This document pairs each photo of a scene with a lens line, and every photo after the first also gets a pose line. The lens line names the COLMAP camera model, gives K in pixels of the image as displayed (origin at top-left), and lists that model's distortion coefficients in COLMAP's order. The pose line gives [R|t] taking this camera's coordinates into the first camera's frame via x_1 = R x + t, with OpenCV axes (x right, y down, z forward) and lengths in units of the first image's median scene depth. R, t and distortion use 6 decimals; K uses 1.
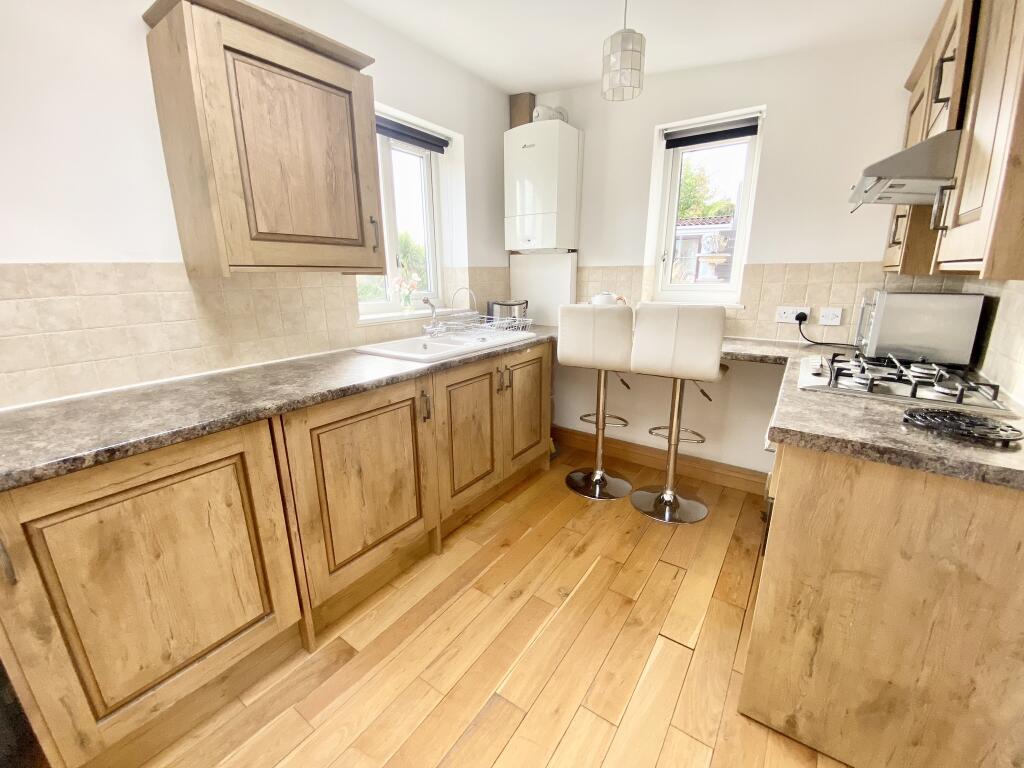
lens RADIAL K [[418.1, 0, 513.1], [0, 418.1, 383.4], [0, 0, 1]] dist [0.026559, -0.023005]
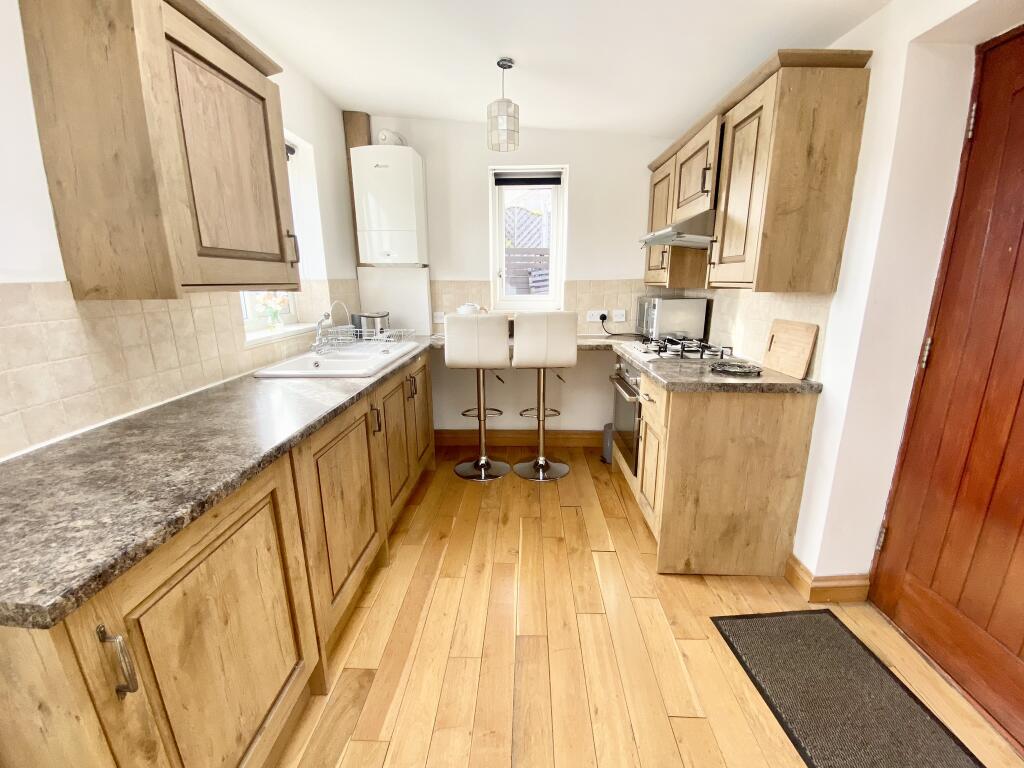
lens RADIAL K [[418.1, 0, 513.1], [0, 418.1, 383.4], [0, 0, 1]] dist [0.026559, -0.023005]
pose [[0.838943, -0.128564, 0.528816, -0.558086], [0.138464, 0.990144, 0.021053, -0.009382], [-0.526311, 0.055560, 0.848475, -0.056031]]
